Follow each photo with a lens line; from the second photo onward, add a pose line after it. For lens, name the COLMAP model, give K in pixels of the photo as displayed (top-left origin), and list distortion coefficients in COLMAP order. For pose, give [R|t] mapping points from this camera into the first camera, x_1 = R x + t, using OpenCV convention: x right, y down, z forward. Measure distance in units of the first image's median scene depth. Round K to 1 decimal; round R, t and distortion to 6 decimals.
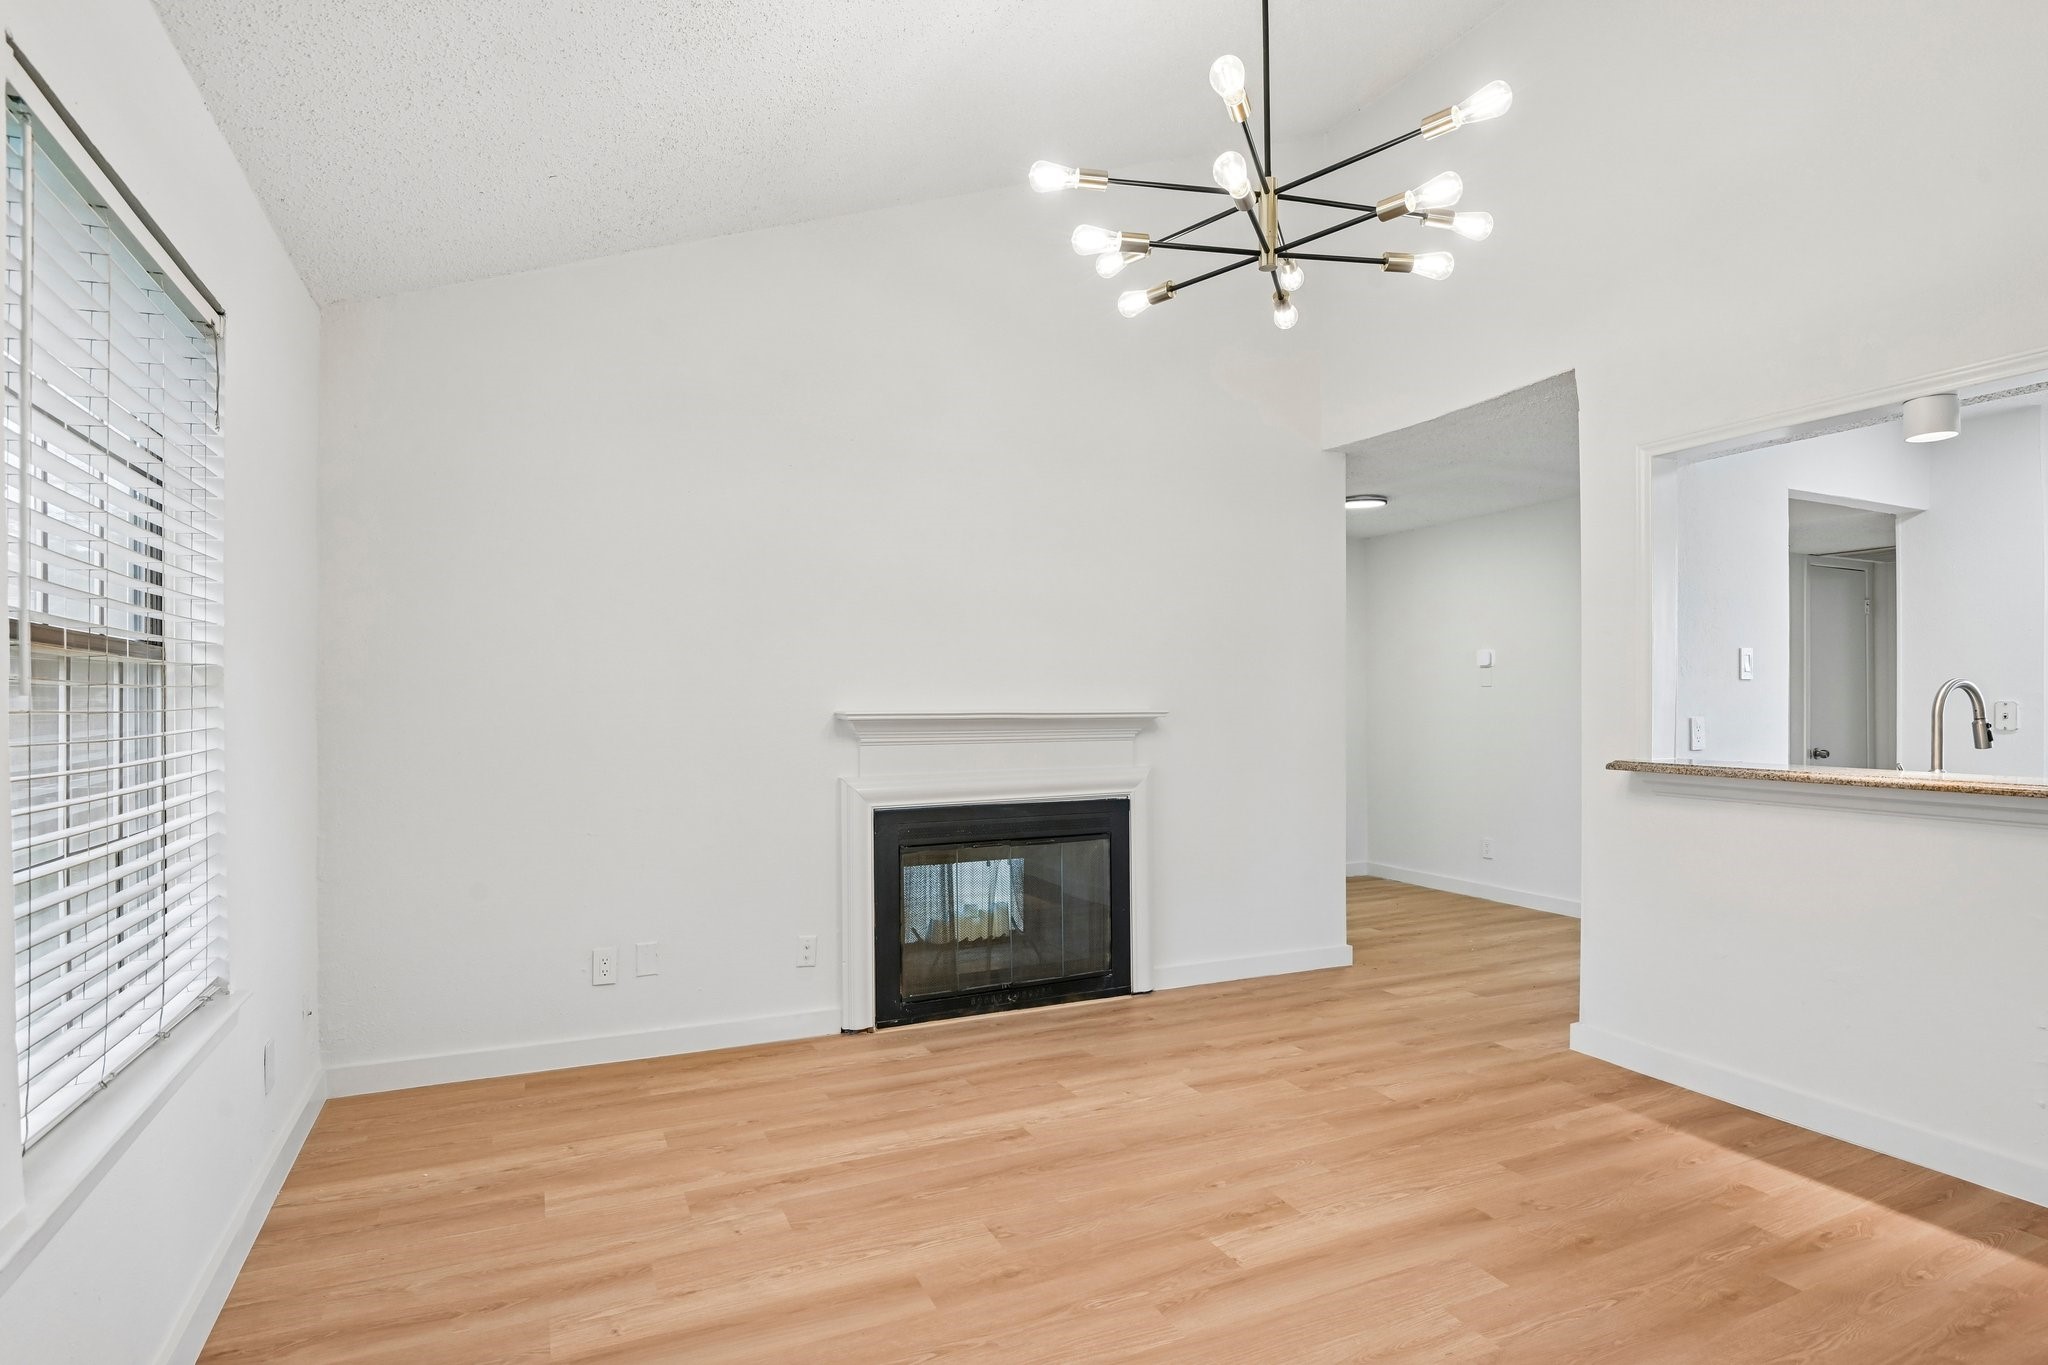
lens RADIAL K [[1052.2, 0, 1024.5], [0, 1052.2, 700.0], [0, 0, 1]] dist [-0.001887, -0.000772]
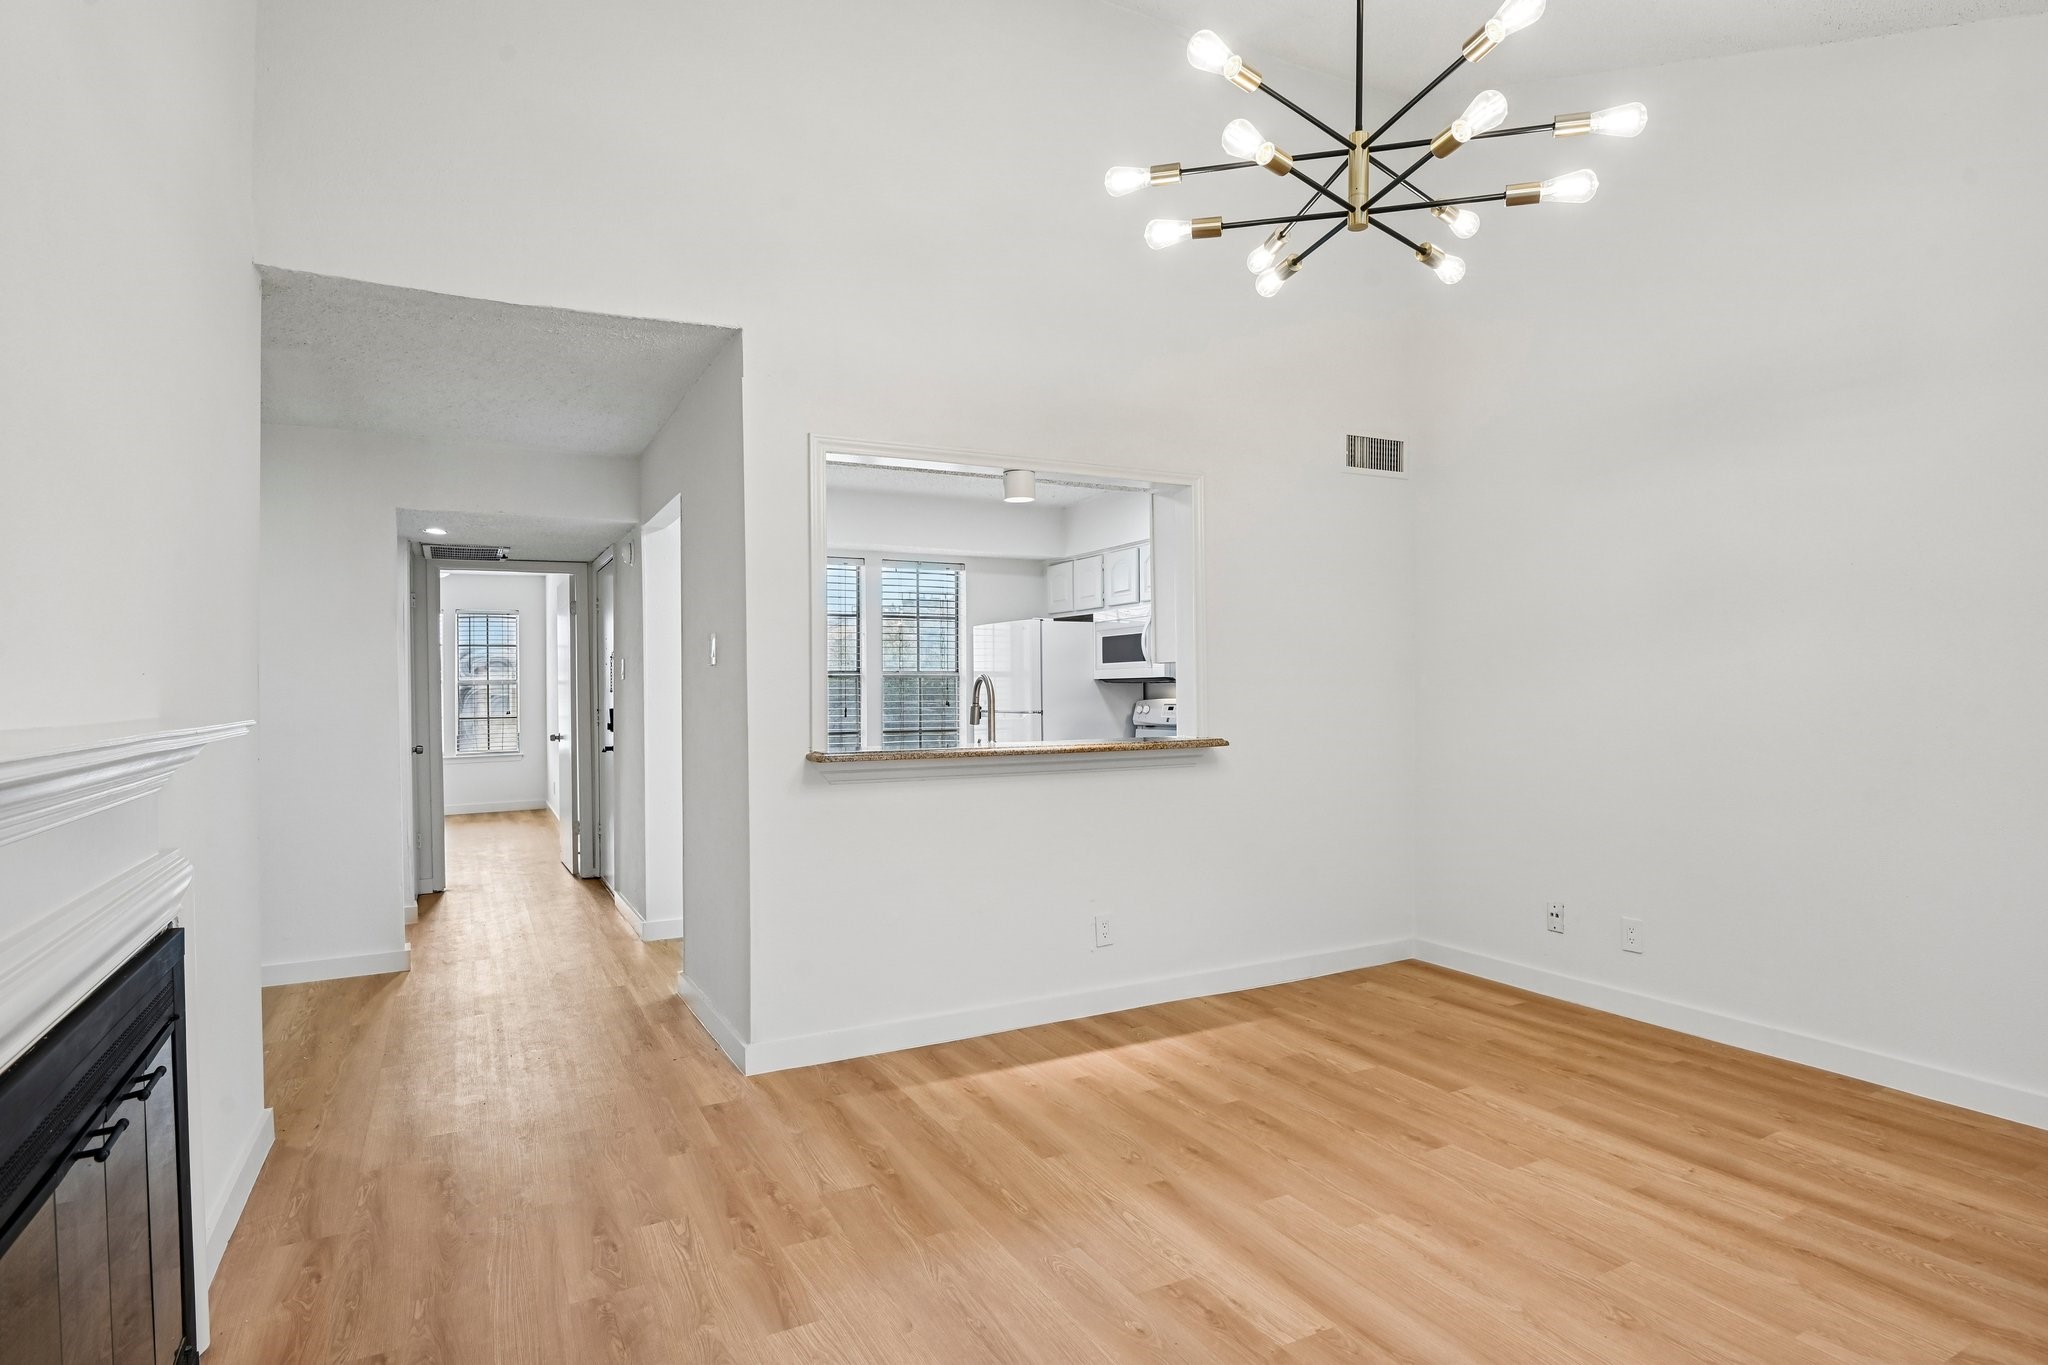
lens RADIAL K [[1084.8, 0, 1025.3], [0, 1084.8, 678.2], [0, 0, 1]] dist [-0.016486, -0.001120]
pose [[-0.063649, 0.011702, 0.997904, -0.541092], [0.001357, 0.999931, -0.011639, 0.000850], [-0.997971, 0.000614, -0.063660, 1.030674]]
